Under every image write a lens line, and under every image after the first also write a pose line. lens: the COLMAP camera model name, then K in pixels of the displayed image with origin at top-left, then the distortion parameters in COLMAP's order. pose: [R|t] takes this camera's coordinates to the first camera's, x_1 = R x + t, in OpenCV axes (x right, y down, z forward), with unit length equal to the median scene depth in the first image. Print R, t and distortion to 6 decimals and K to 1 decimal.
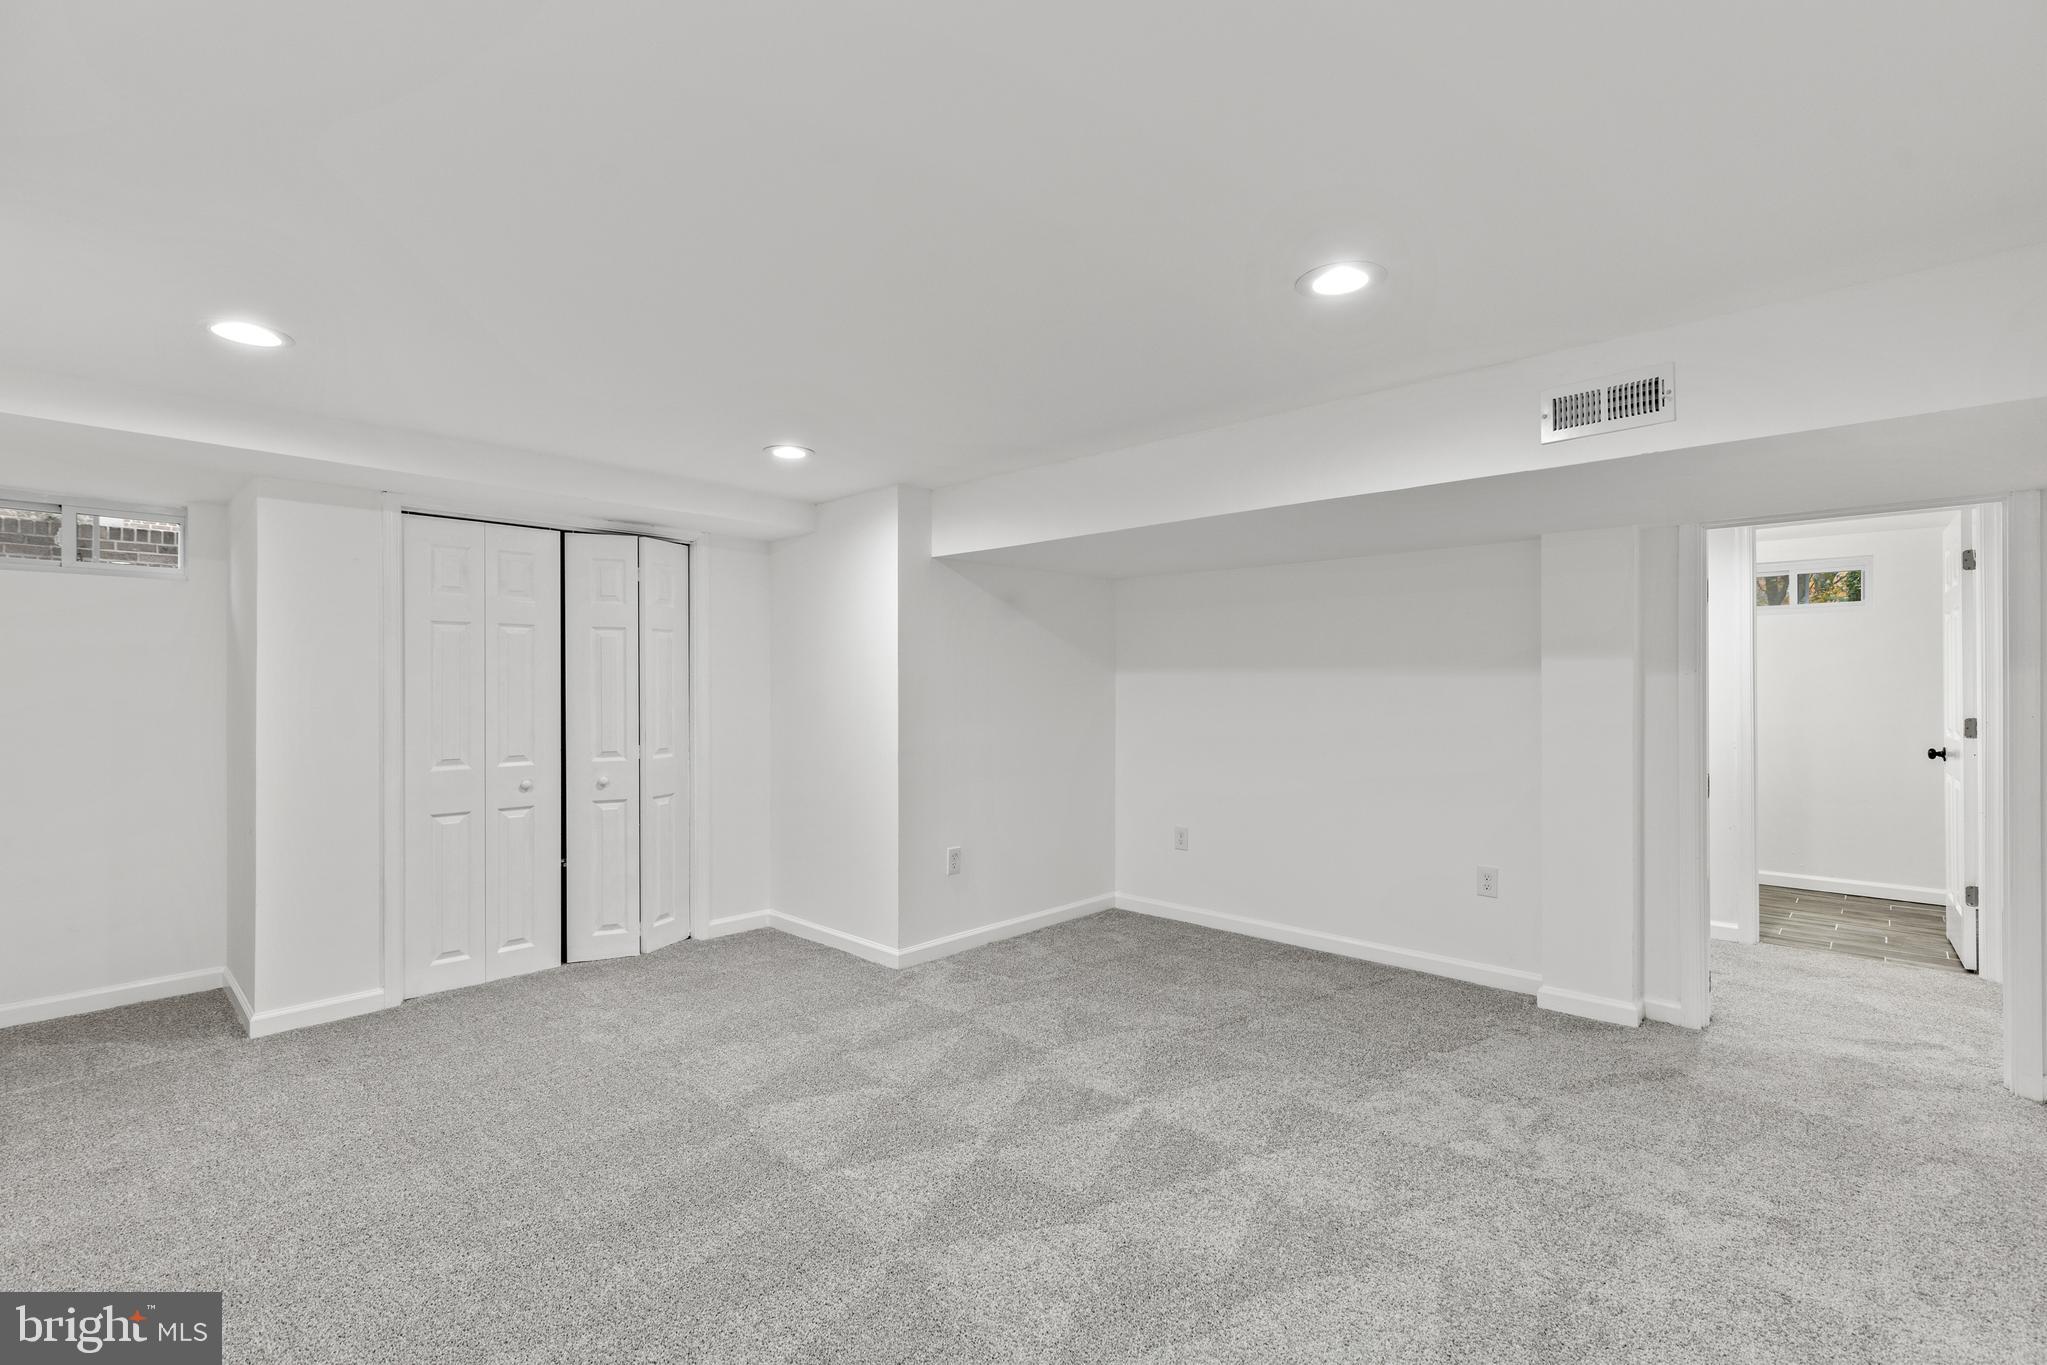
lens RADIAL K [[922.9, 0, 1019.6], [0, 922.9, 679.8], [0, 0, 1]] dist [0.008003, -0.001037]
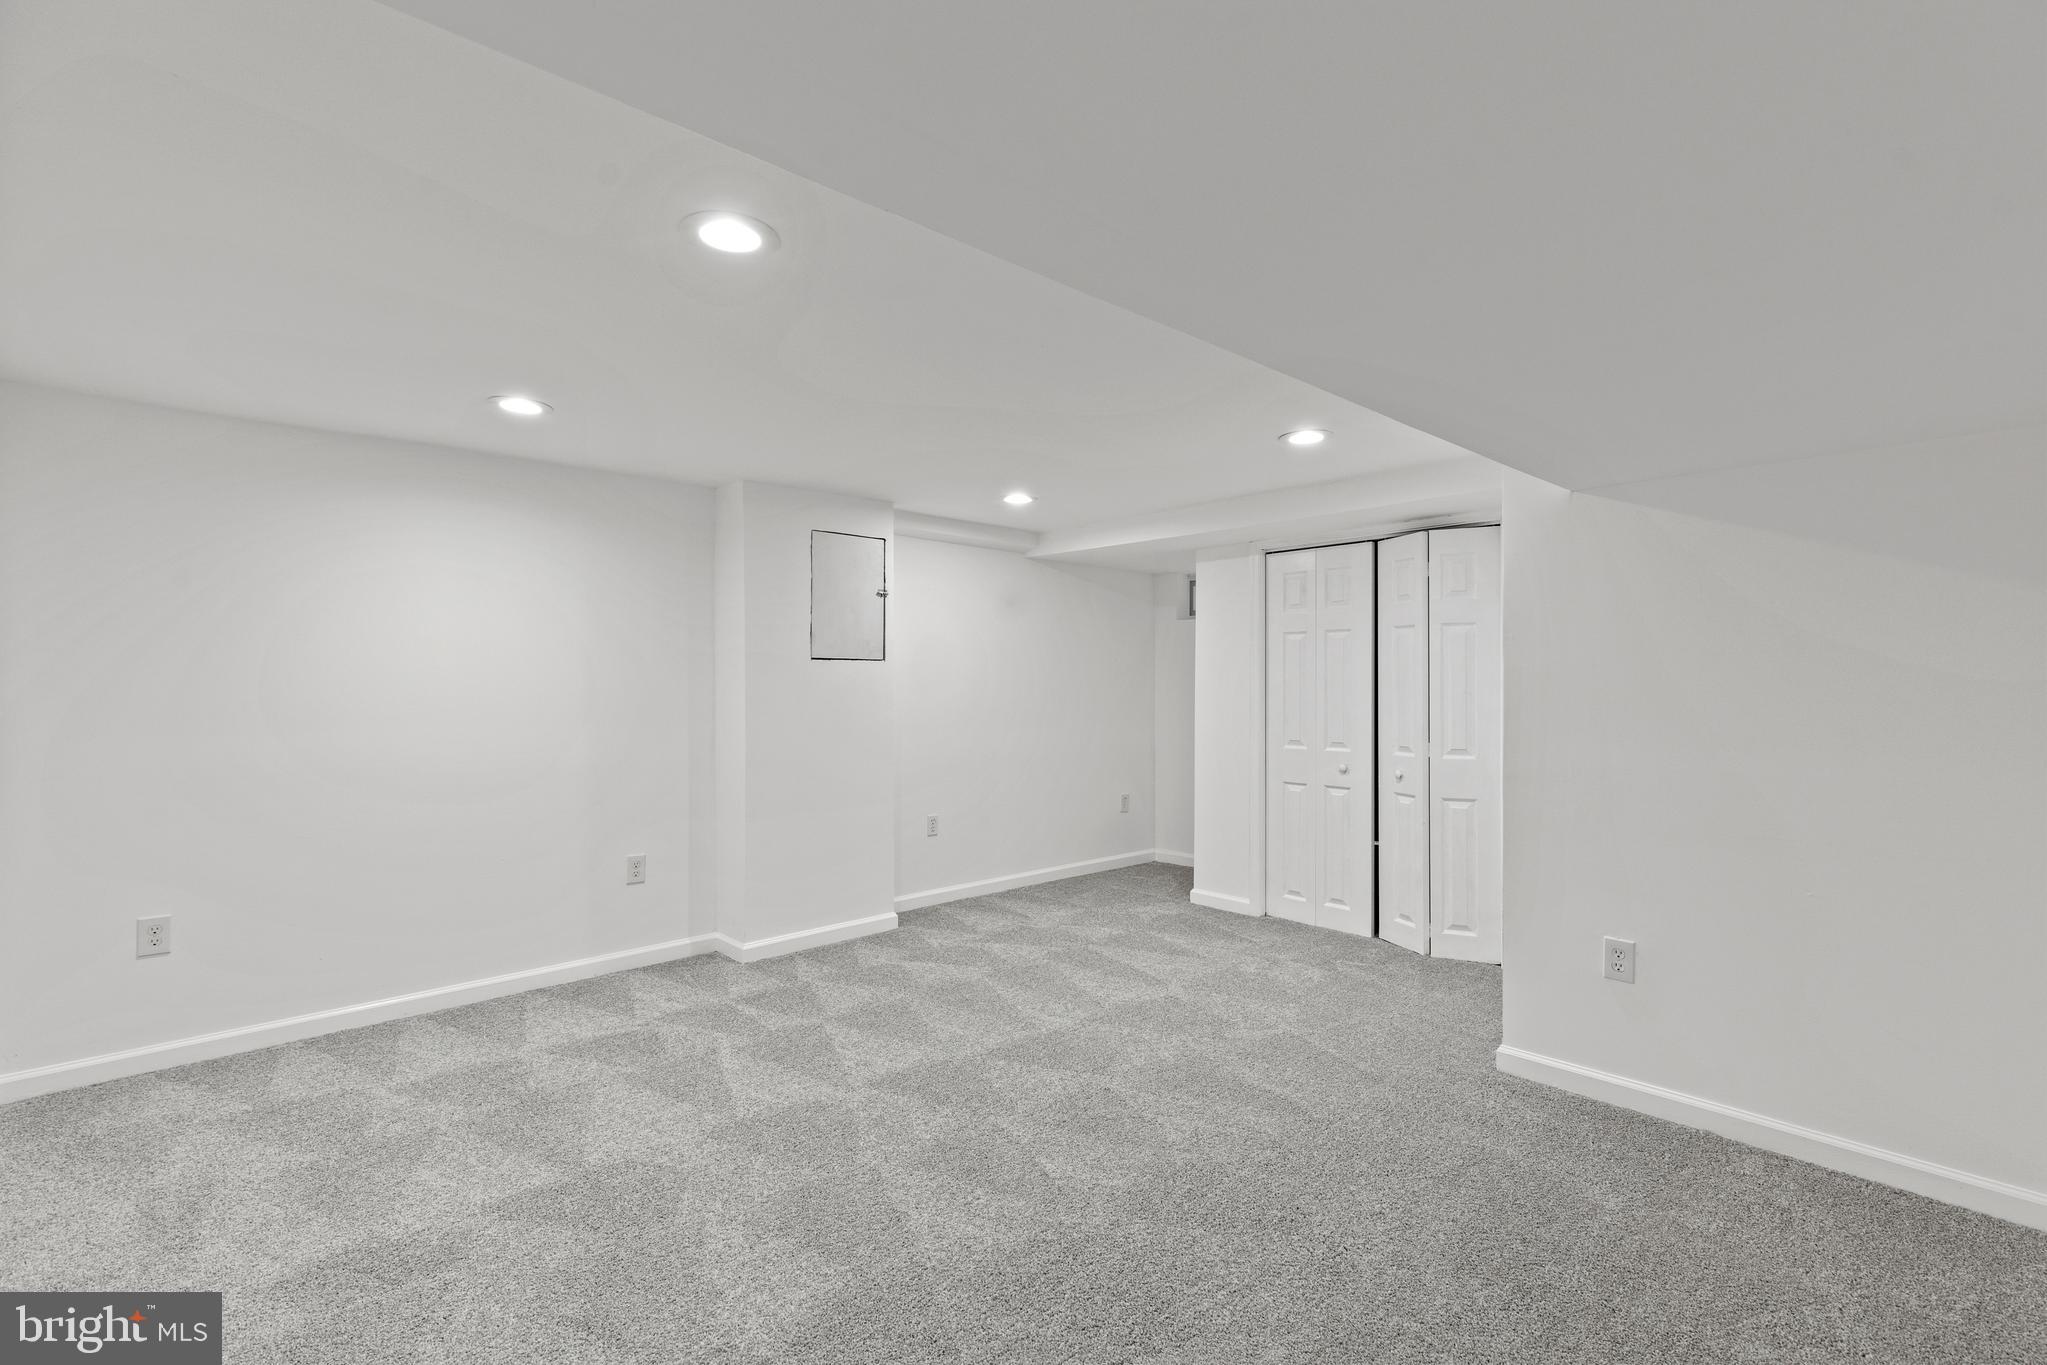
lens RADIAL K [[922.9, 0, 1020.4], [0, 922.9, 685.1], [0, 0, 1]] dist [0.008003, -0.001037]
pose [[-0.081437, 0.006512, -0.996657, 0.637373], [0.002789, 0.999976, 0.006305, 0.001217], [0.996675, -0.002266, -0.081453, 0.681951]]
